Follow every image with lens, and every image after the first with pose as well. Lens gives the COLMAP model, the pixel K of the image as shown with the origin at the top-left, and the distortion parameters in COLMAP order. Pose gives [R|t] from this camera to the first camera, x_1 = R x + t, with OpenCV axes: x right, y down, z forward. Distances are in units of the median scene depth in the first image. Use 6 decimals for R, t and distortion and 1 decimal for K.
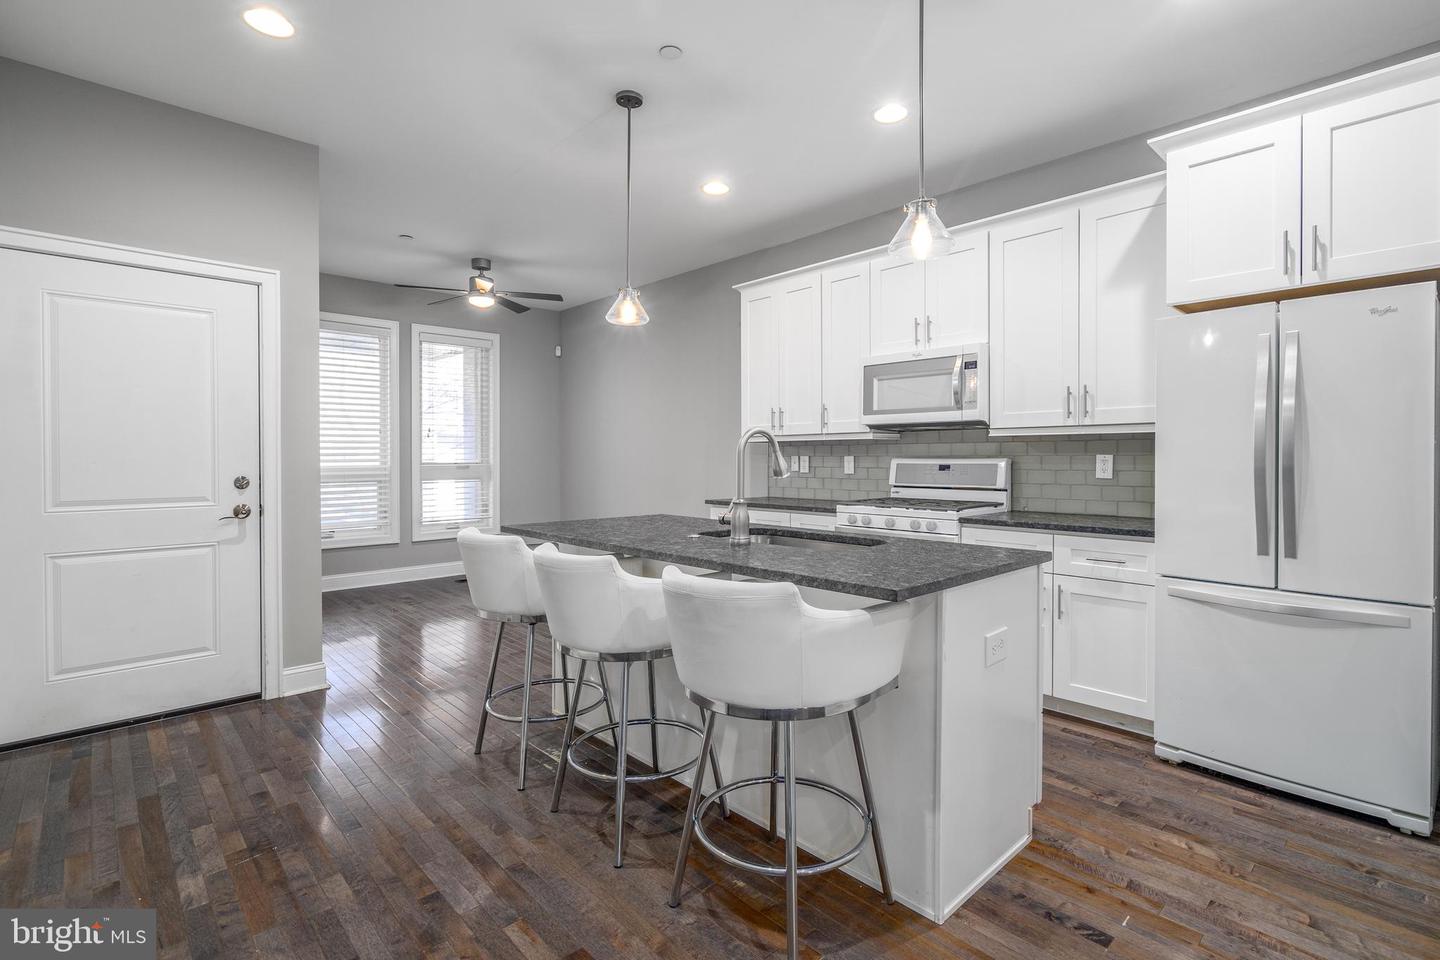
lens RADIAL K [[666.2, 0, 756.7], [0, 666.2, 467.1], [0, 0, 1]] dist [-0.001364, 0.000466]
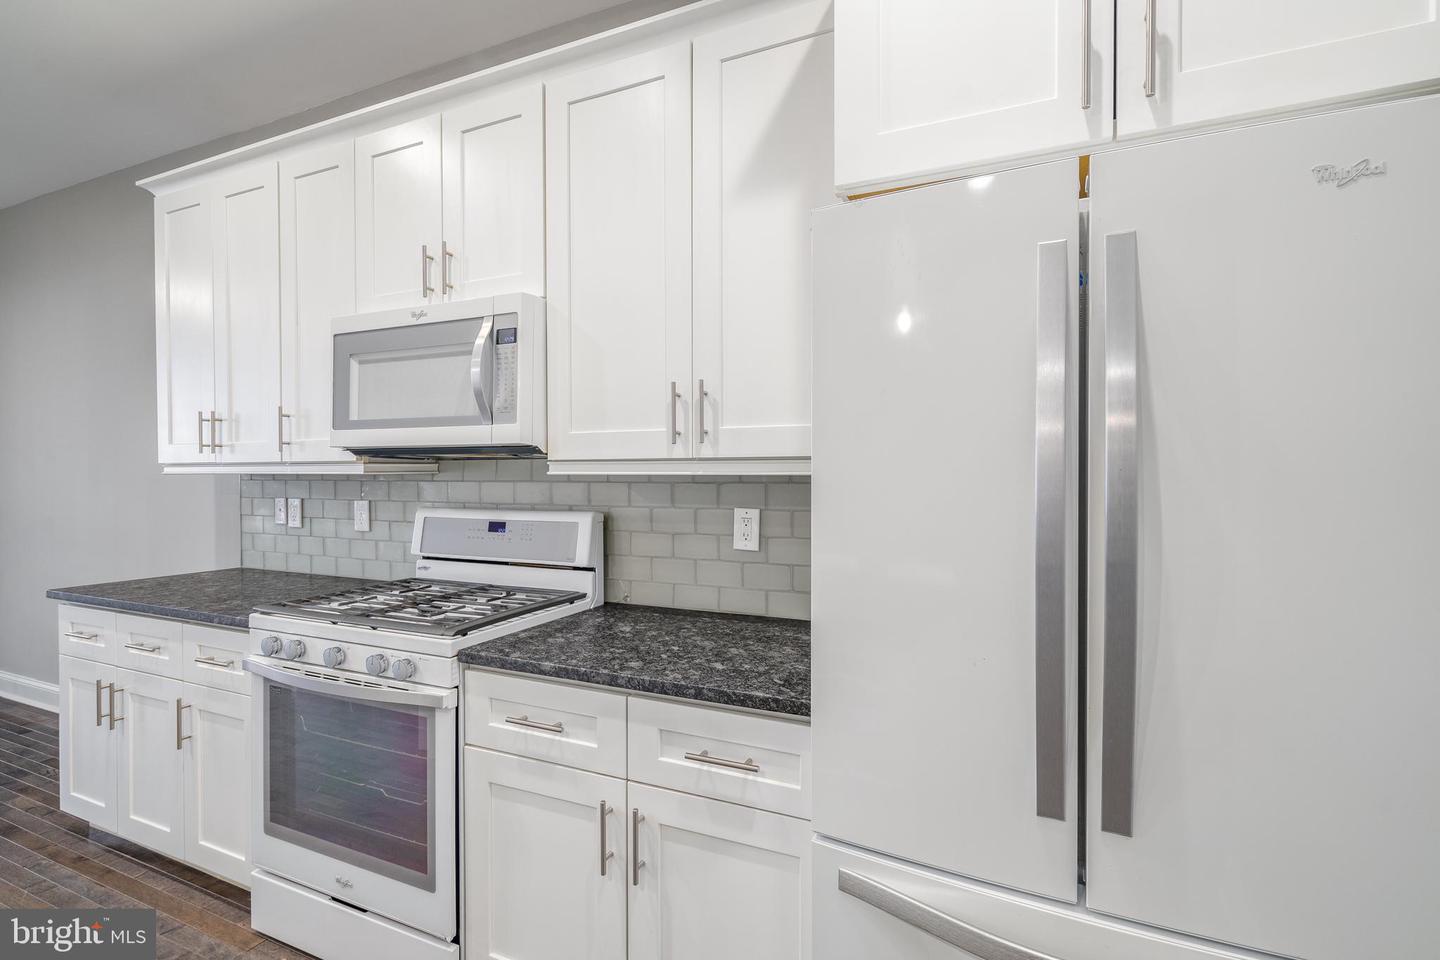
lens RADIAL K [[666.2, 0, 718.8], [0, 666.2, 477.1], [0, 0, 1]] dist [-0.001364, 0.000466]
pose [[0.936699, -0.002556, 0.350126, 0.286914], [0.004672, 0.999976, -0.005200, -0.040578], [-0.350104, 0.006507, 0.936688, 0.452515]]
